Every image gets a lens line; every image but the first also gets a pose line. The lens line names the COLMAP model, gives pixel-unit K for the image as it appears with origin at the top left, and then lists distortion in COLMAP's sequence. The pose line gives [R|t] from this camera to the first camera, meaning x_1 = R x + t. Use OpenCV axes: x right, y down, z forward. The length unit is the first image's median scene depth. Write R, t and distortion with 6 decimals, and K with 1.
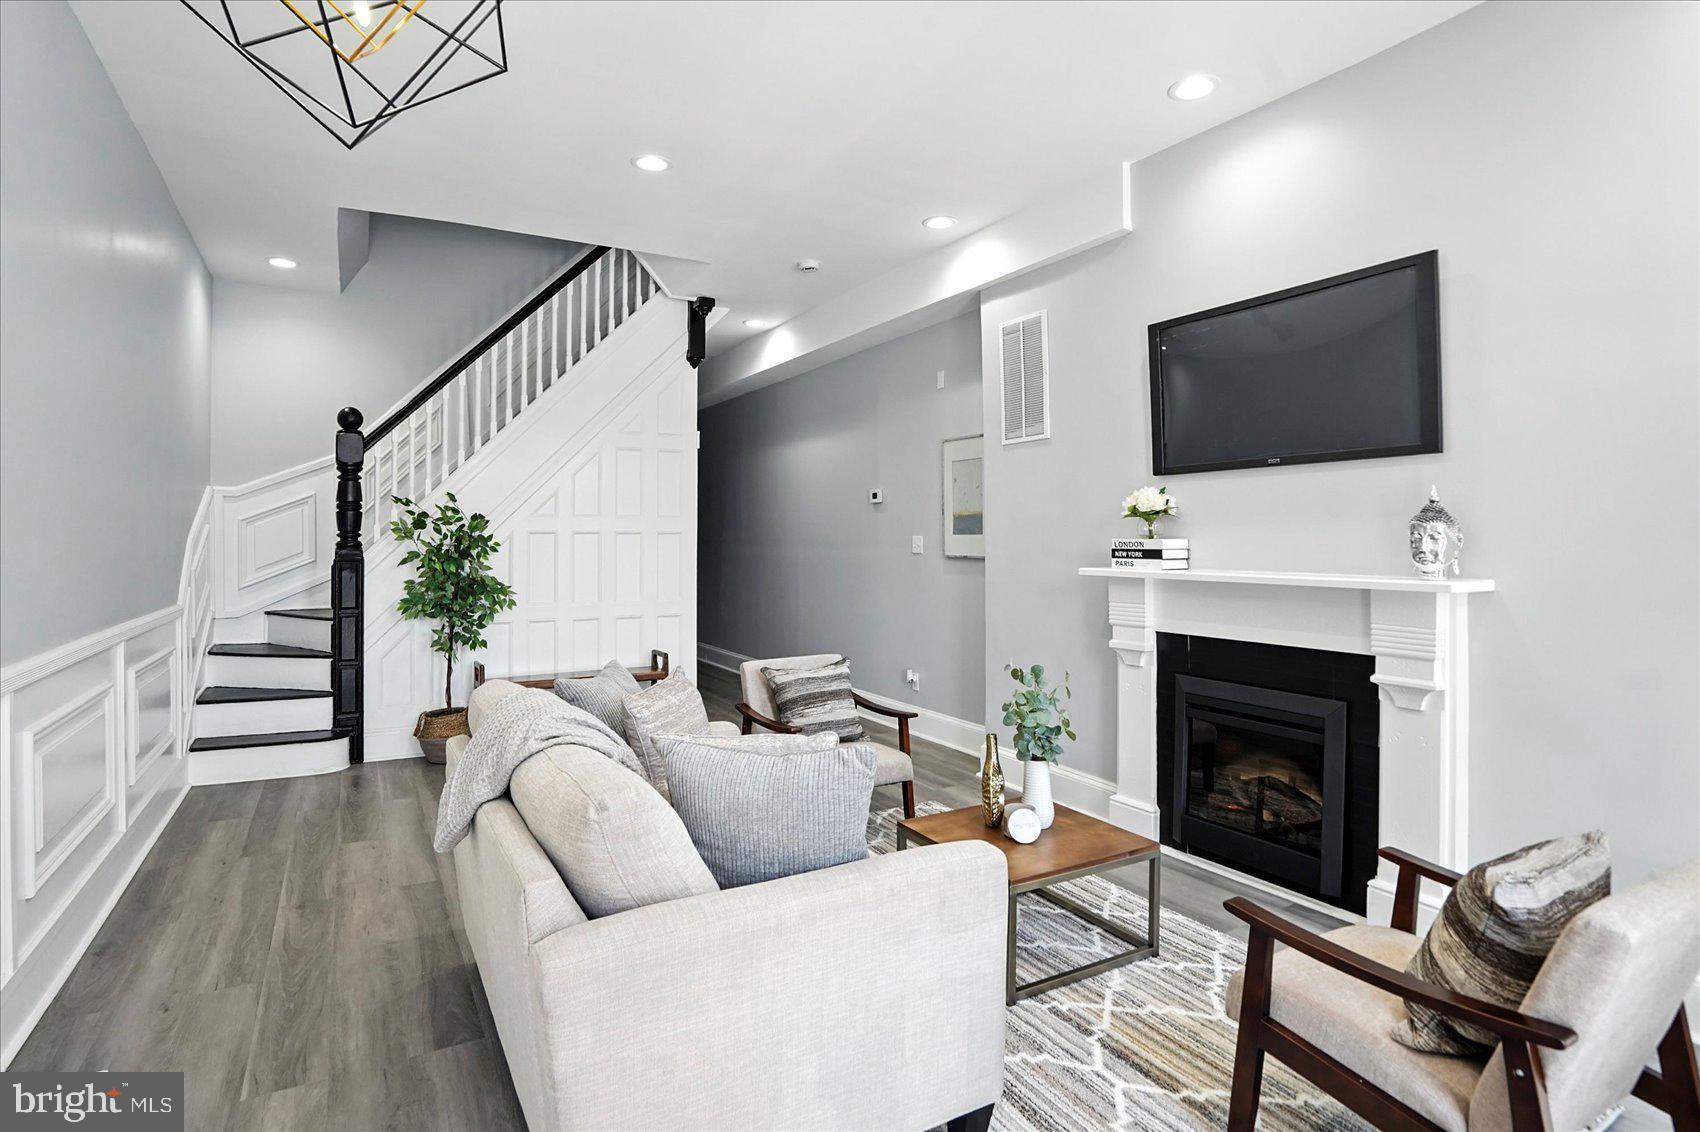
lens RADIAL K [[866.8, 0, 847.8], [0, 866.8, 518.0], [0, 0, 1]] dist [-0.037736, 0.000296]
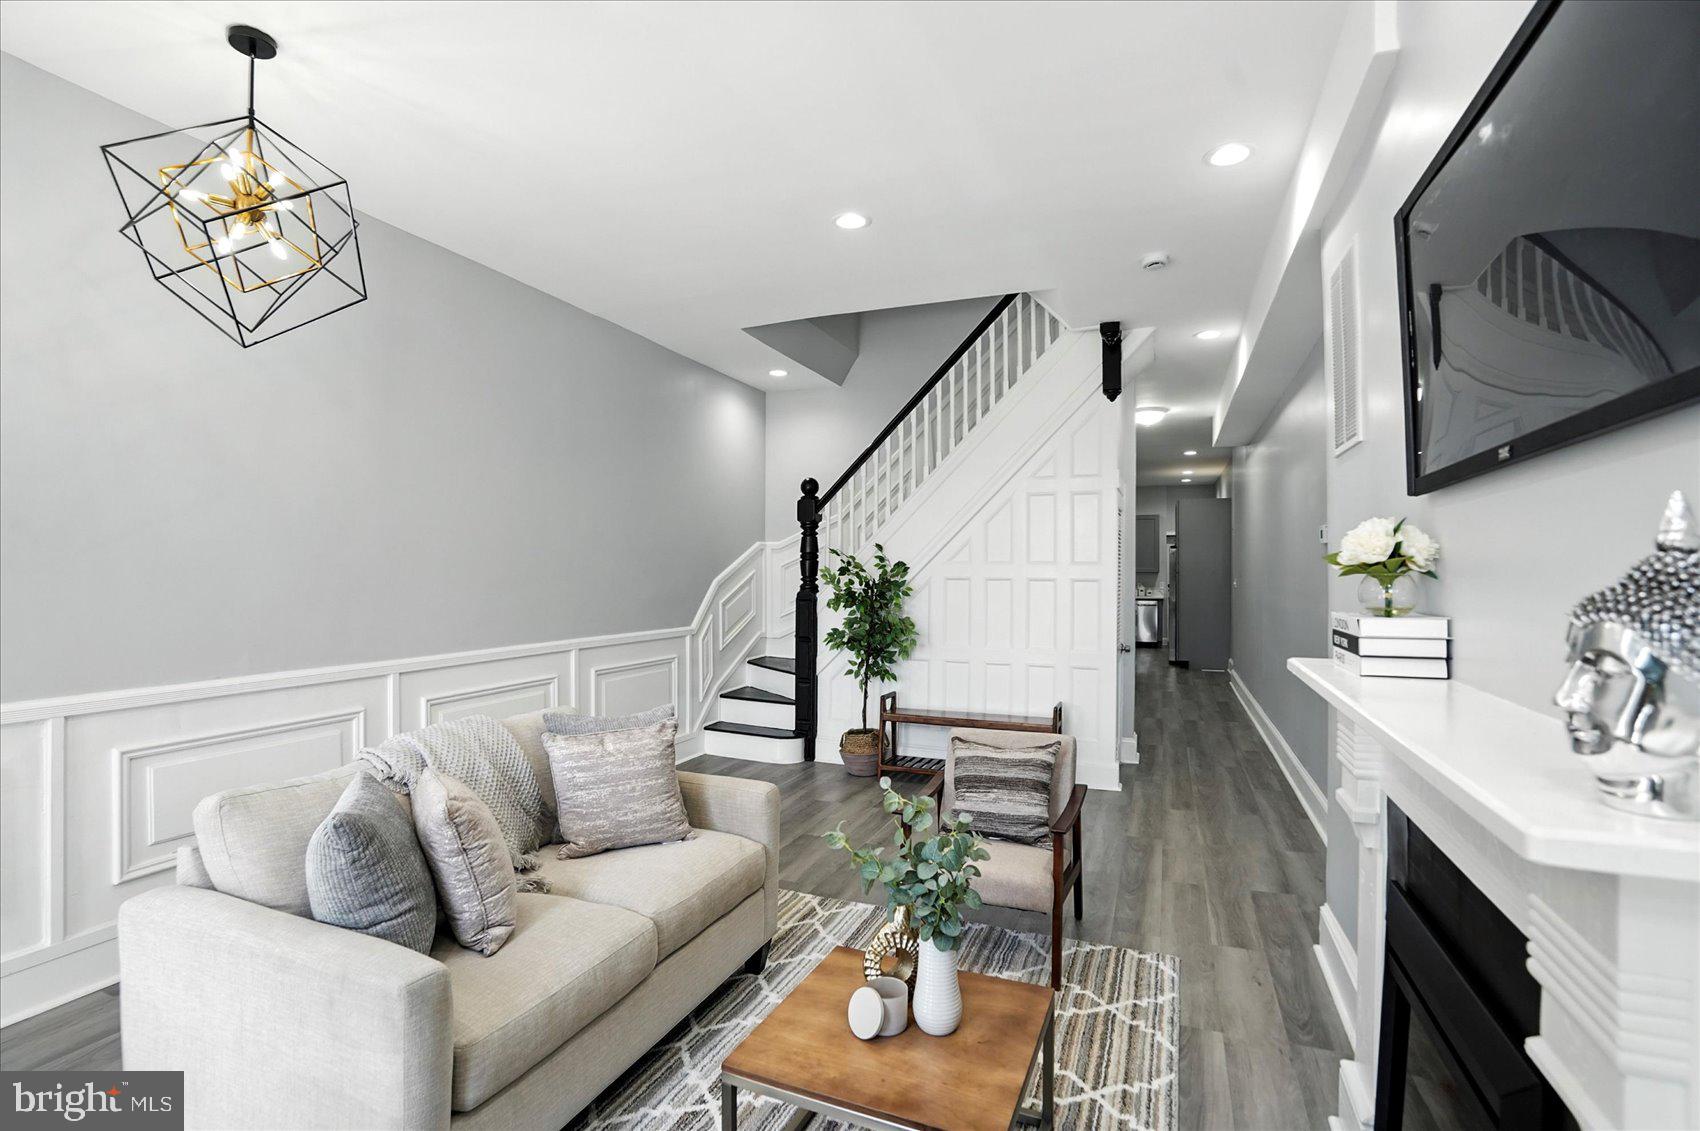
lens RADIAL K [[797.6, 0, 850.0], [0, 797.6, 565.5], [0, 0, 1]] dist [-0.080295, 0.042598]
pose [[0.620058, 0.001383, -0.784555, 0.367723], [0.007909, 0.999937, 0.008013, -0.008818], [0.784516, -0.011174, 0.620008, 0.314126]]
